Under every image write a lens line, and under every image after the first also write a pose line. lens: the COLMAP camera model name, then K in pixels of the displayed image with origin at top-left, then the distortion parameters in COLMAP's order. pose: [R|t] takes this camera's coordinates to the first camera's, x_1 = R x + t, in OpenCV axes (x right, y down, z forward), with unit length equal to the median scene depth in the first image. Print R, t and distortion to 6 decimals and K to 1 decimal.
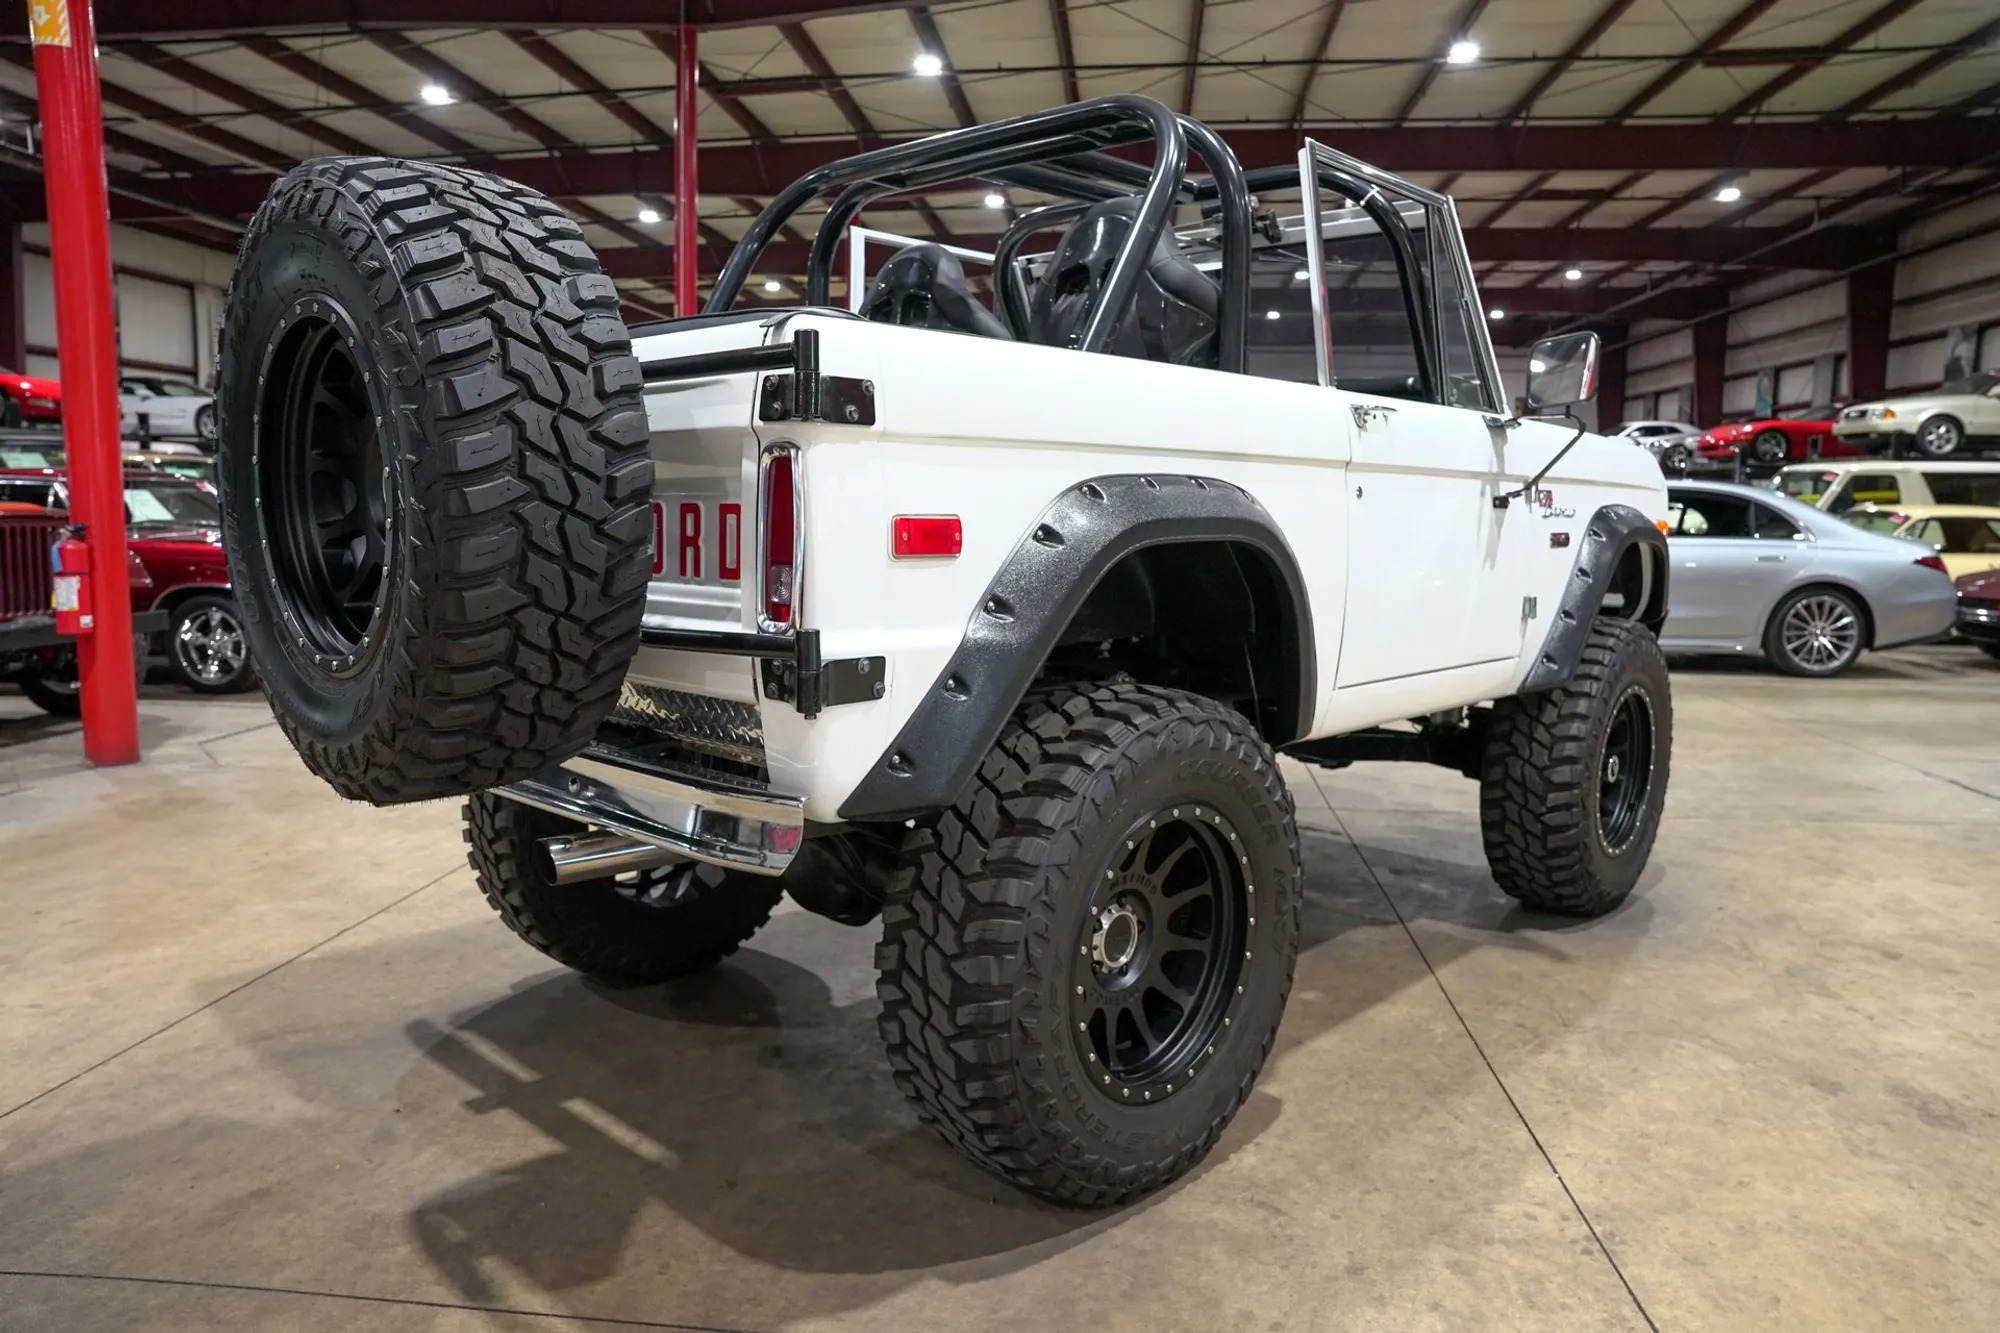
lens RADIAL K [[1370.2, 0, 1005.9], [0, 1370.2, 664.0], [0, 0, 1]] dist [-0.144154, 0.113733]
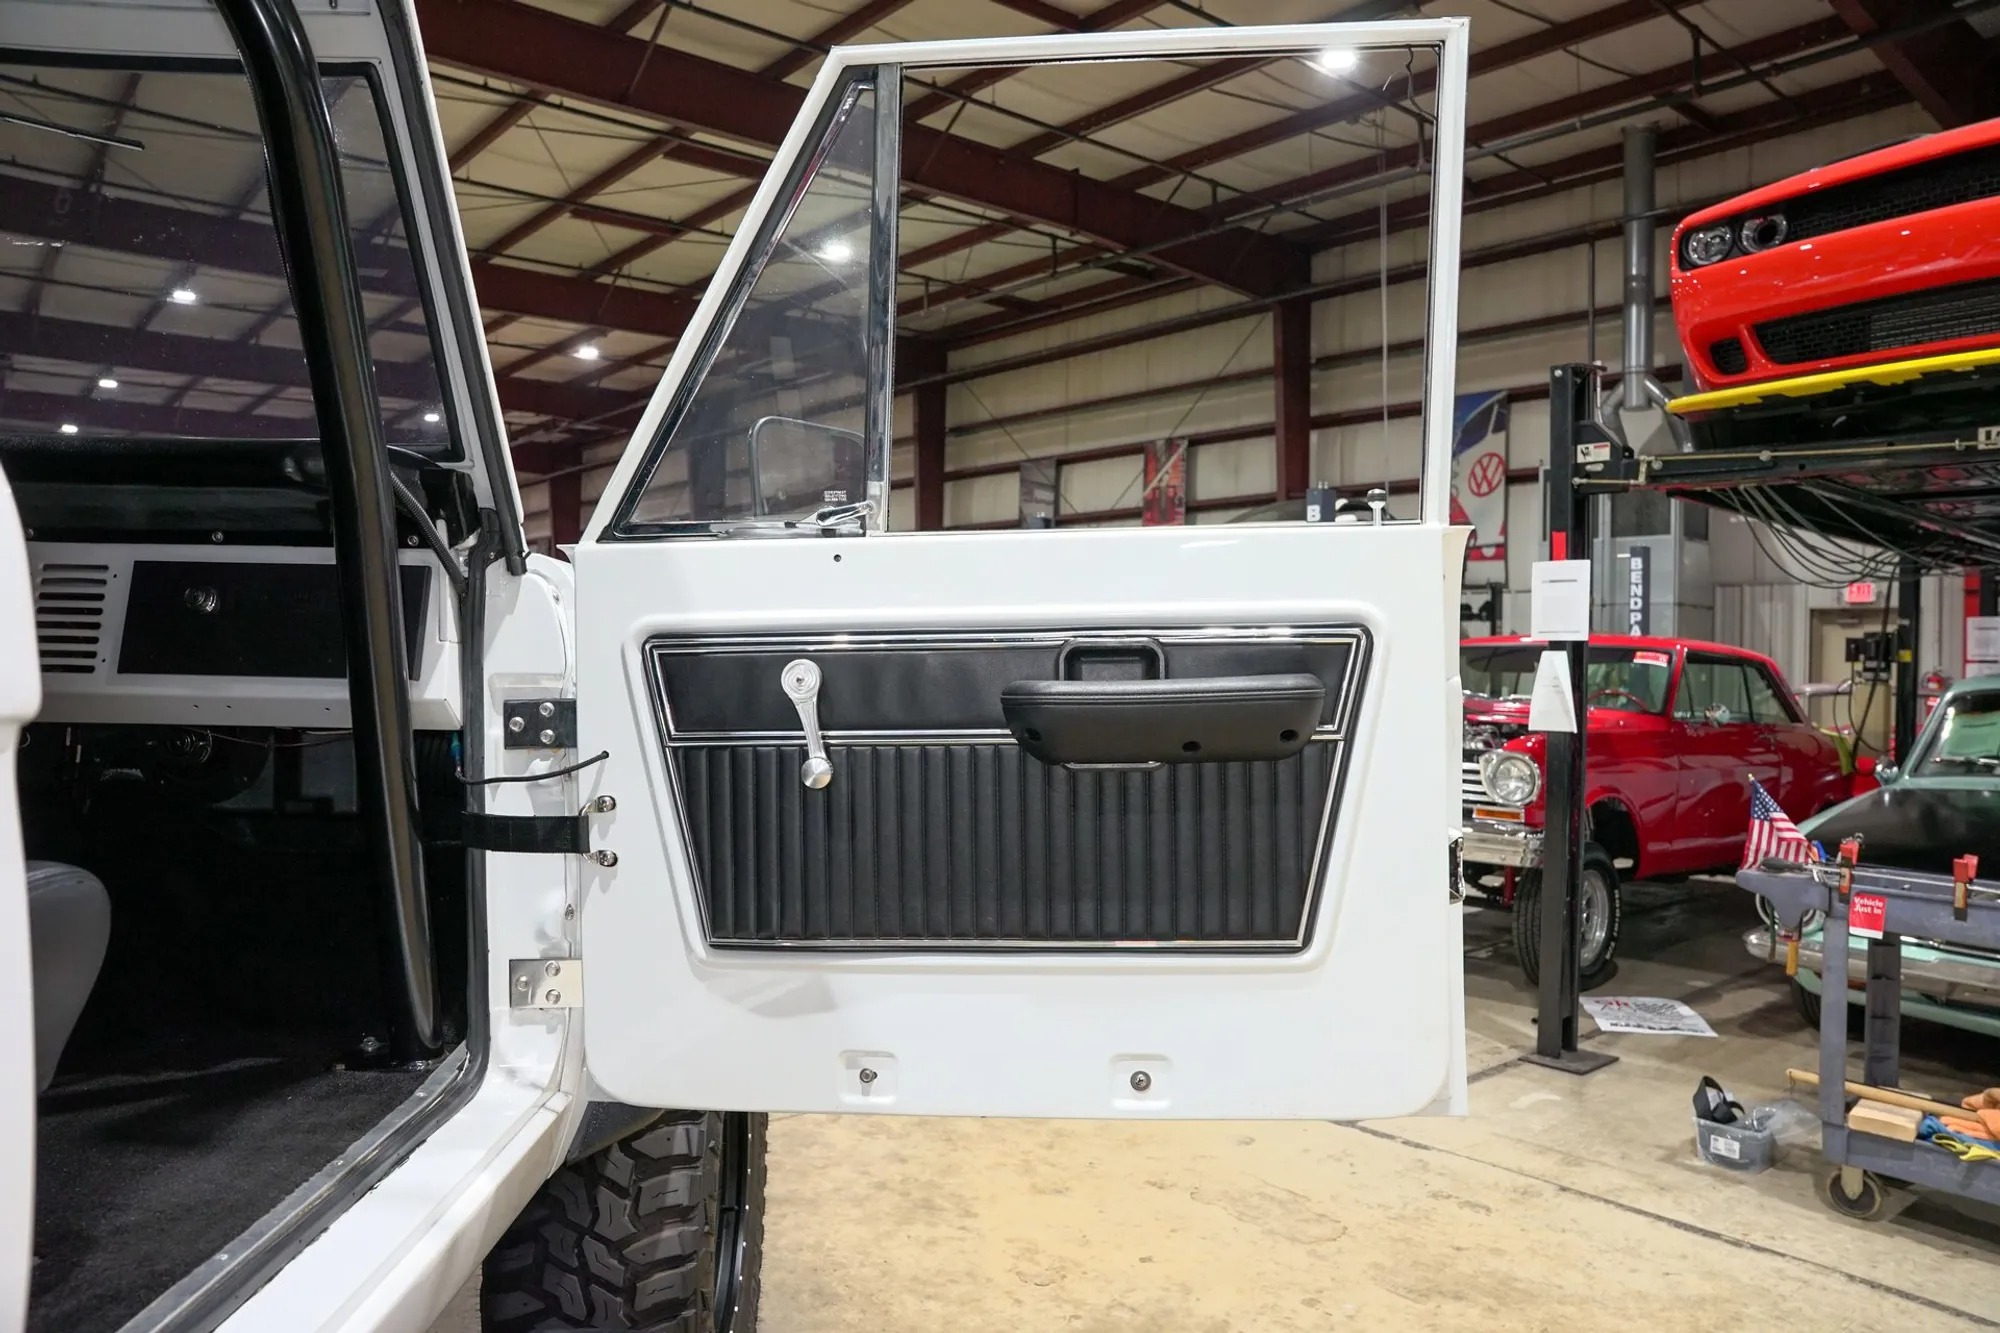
lens RADIAL K [[1370.2, 0, 1005.9], [0, 1370.2, 664.0], [0, 0, 1]] dist [-0.144154, 0.113733]
pose [[0.691526, 0.004374, 0.722338, 0.169706], [0.074834, 0.994167, -0.077662, -0.094748], [-0.718465, 0.107761, 0.687165, 0.542199]]
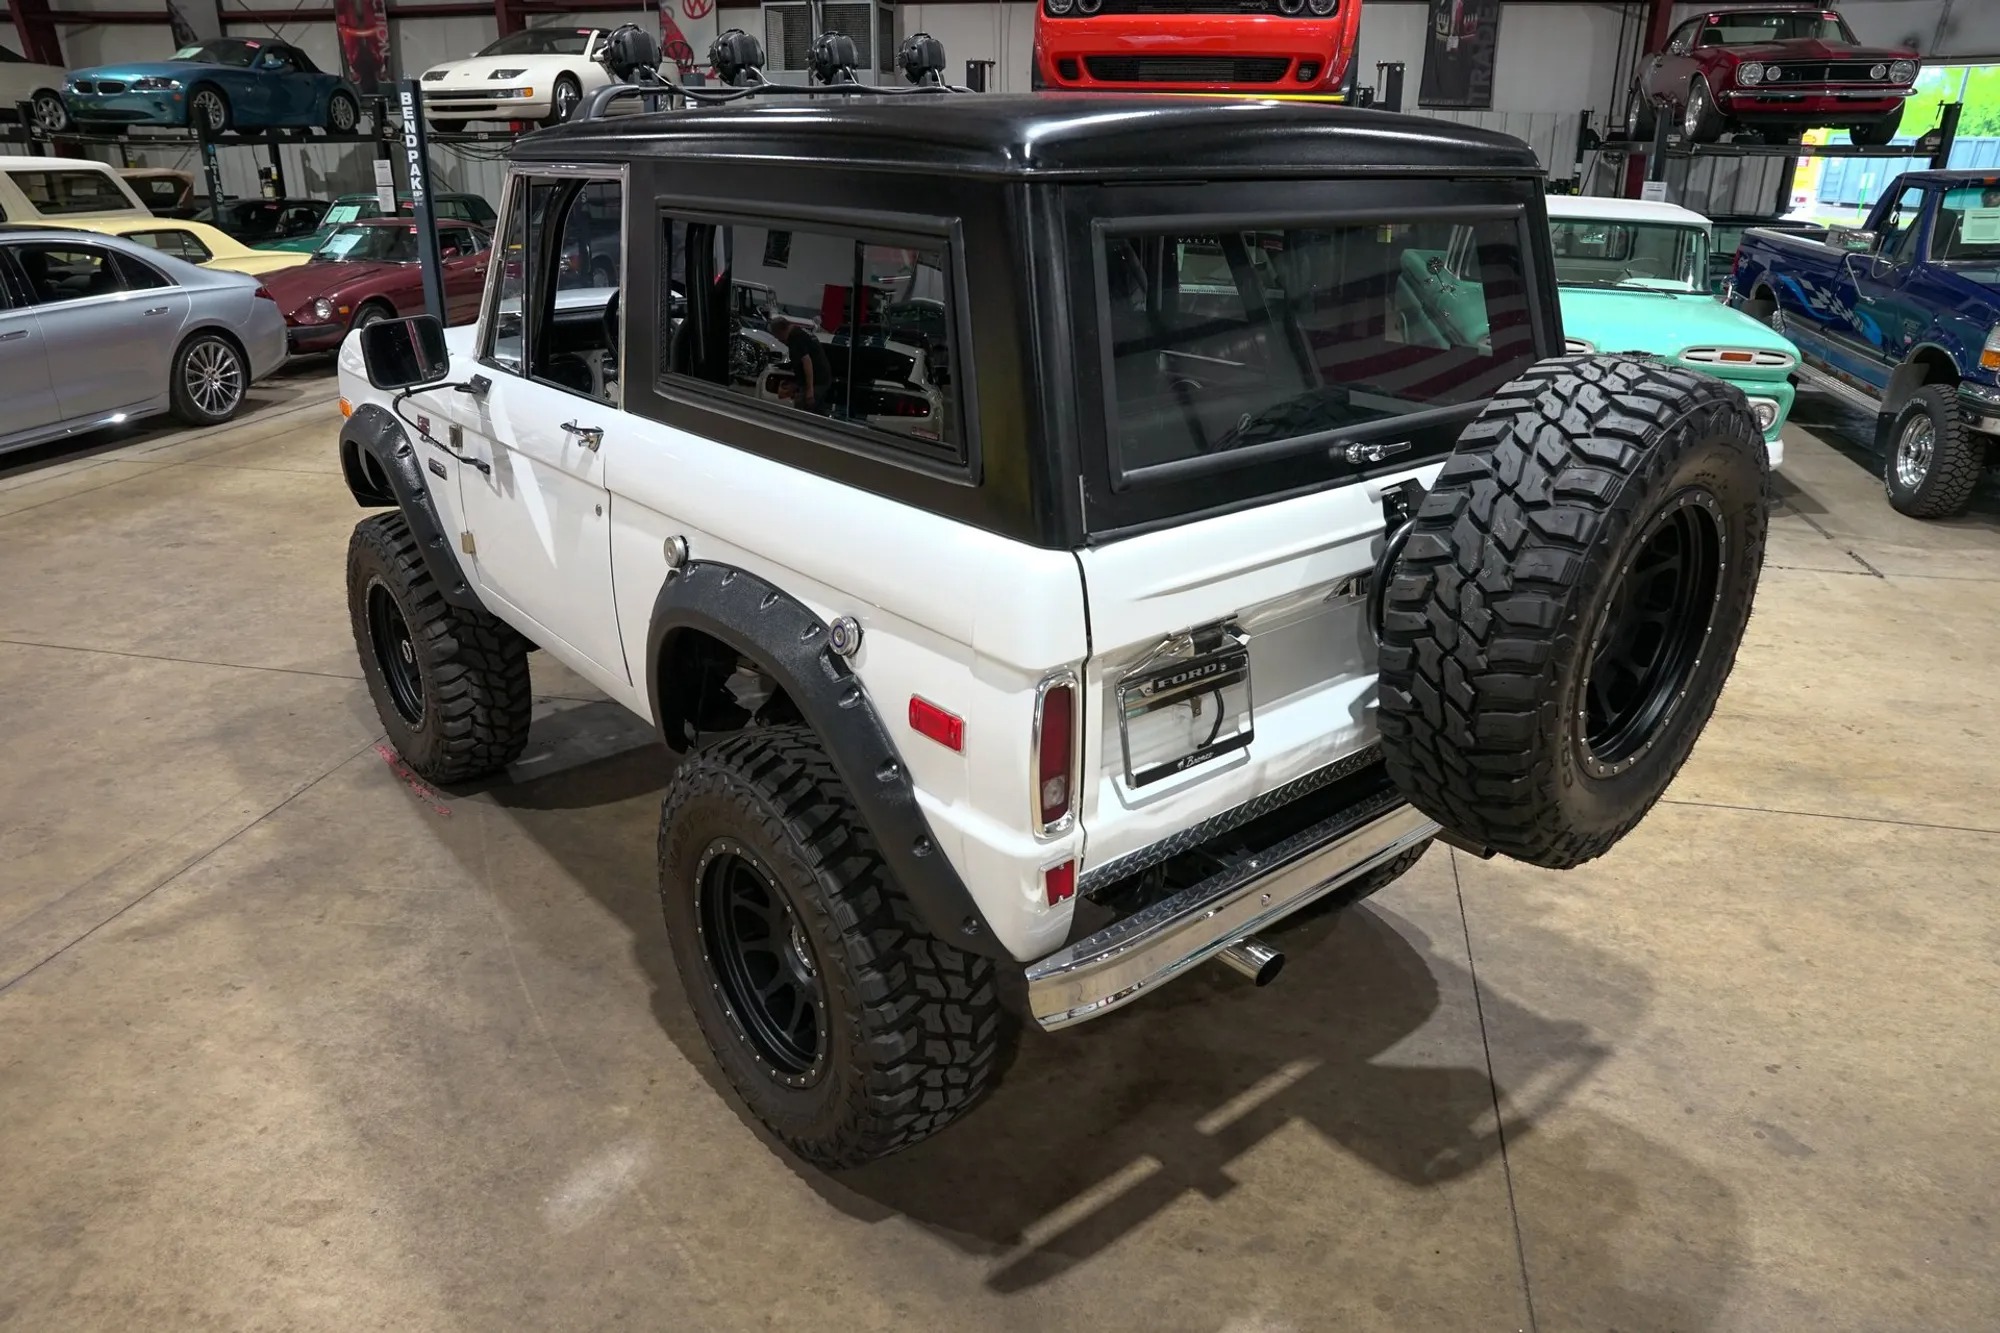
lens RADIAL K [[1372.4, 0, 1006.0], [0, 1372.4, 660.9], [0, 0, 1]] dist [-0.143927, 0.114741]
pose [[0.110037, -0.372517, 0.921478, -0.890928], [0.112624, 0.925810, 0.360820, -0.320908], [-0.987526, 0.064077, 0.143828, 0.712167]]
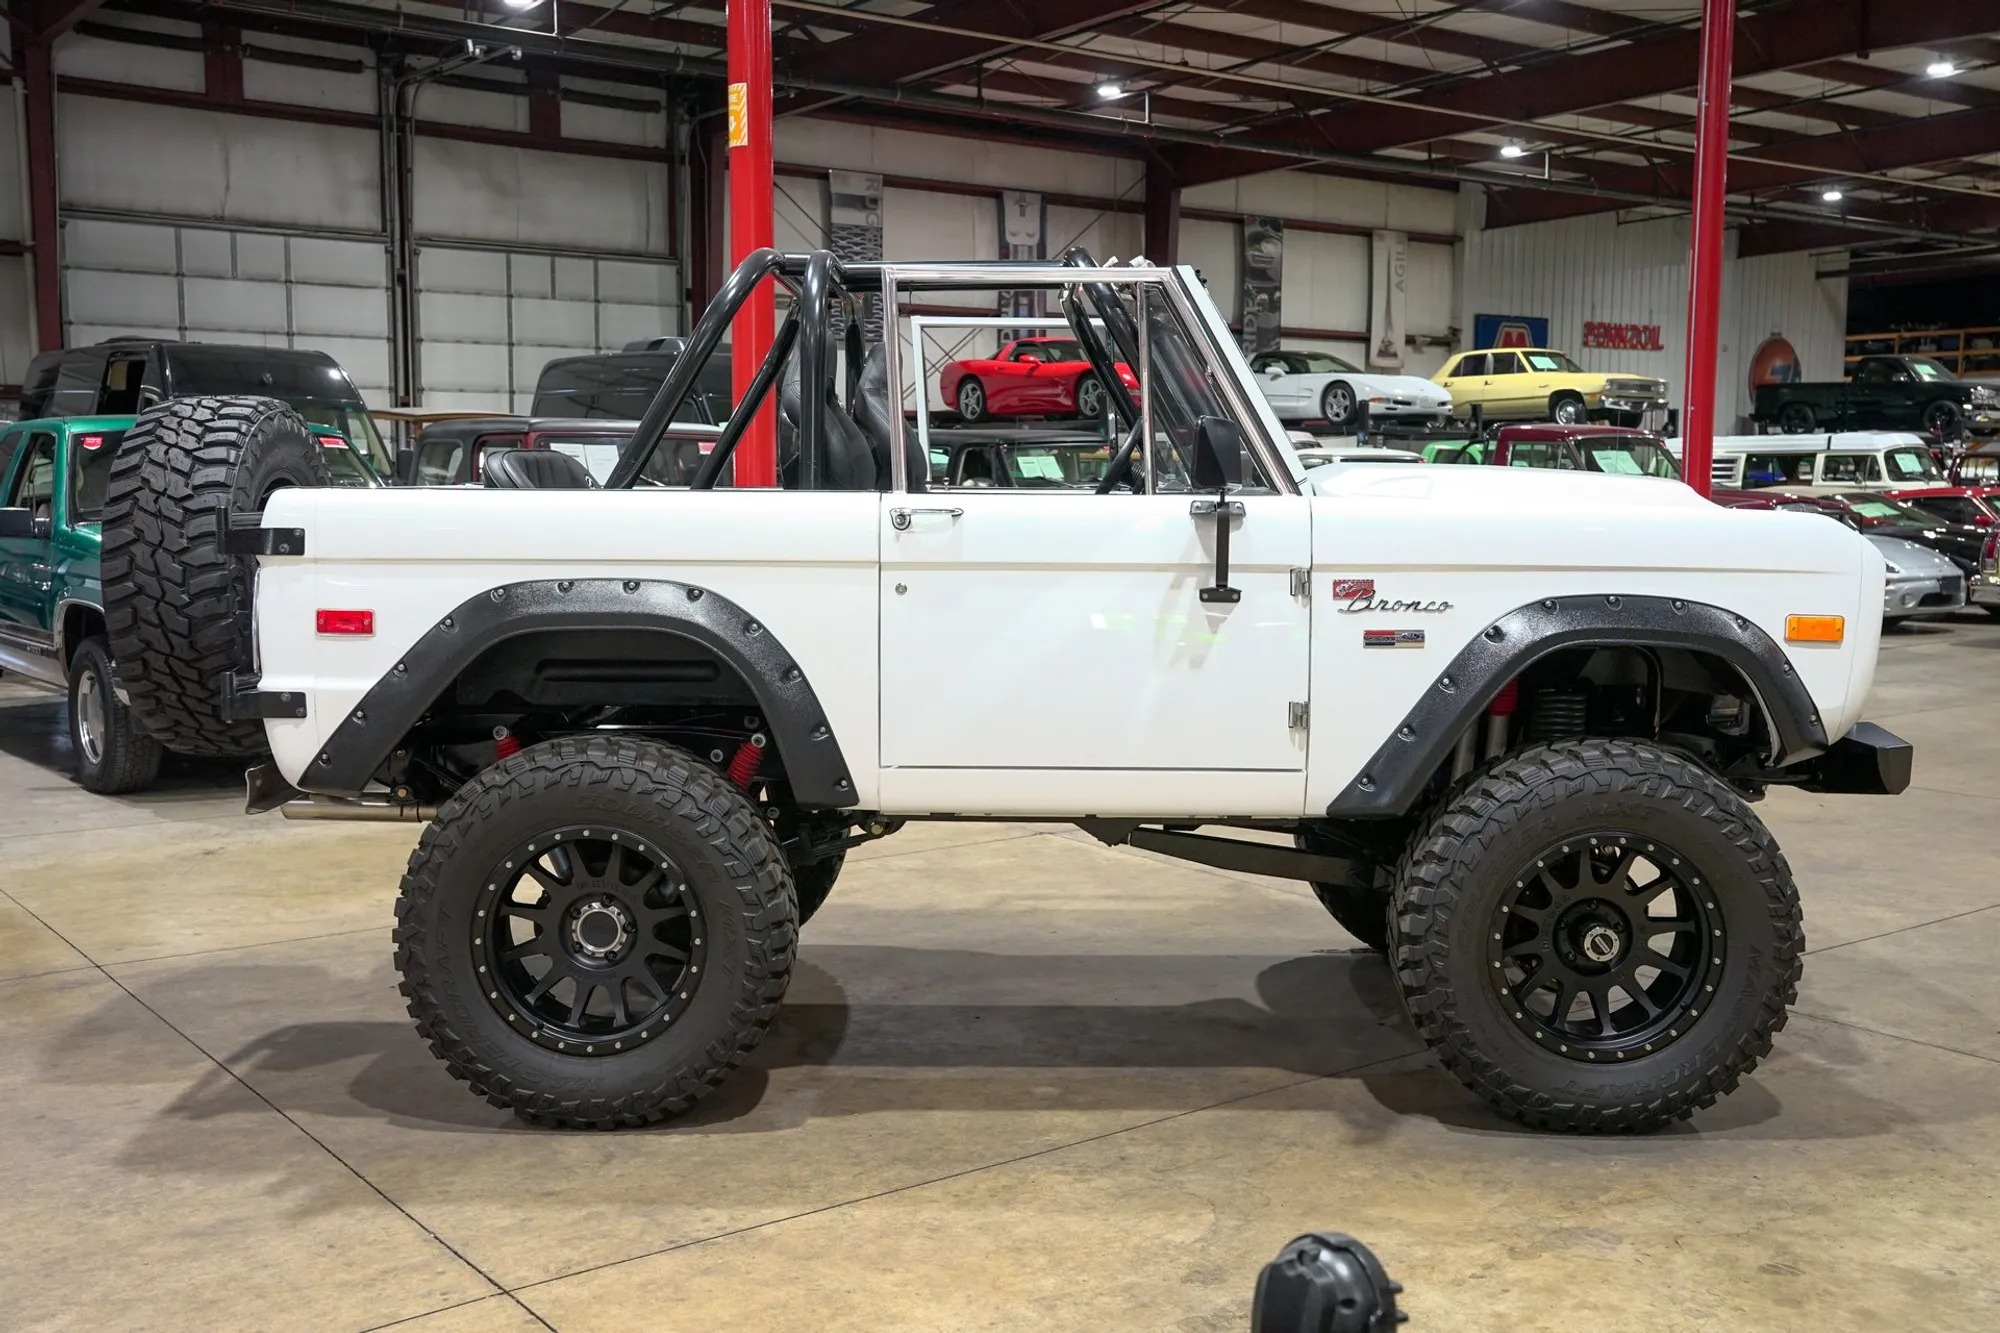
lens RADIAL K [[1983.4, 0, 1005.1], [0, 1983.4, 664.2], [0, 0, 1]] dist [-0.001417, 0.160317]
pose [[0.679815, 0.062010, -0.730757, 1.144350], [-0.082671, 0.996547, 0.007657, -0.065634], [0.728709, 0.055207, 0.682594, -0.018988]]
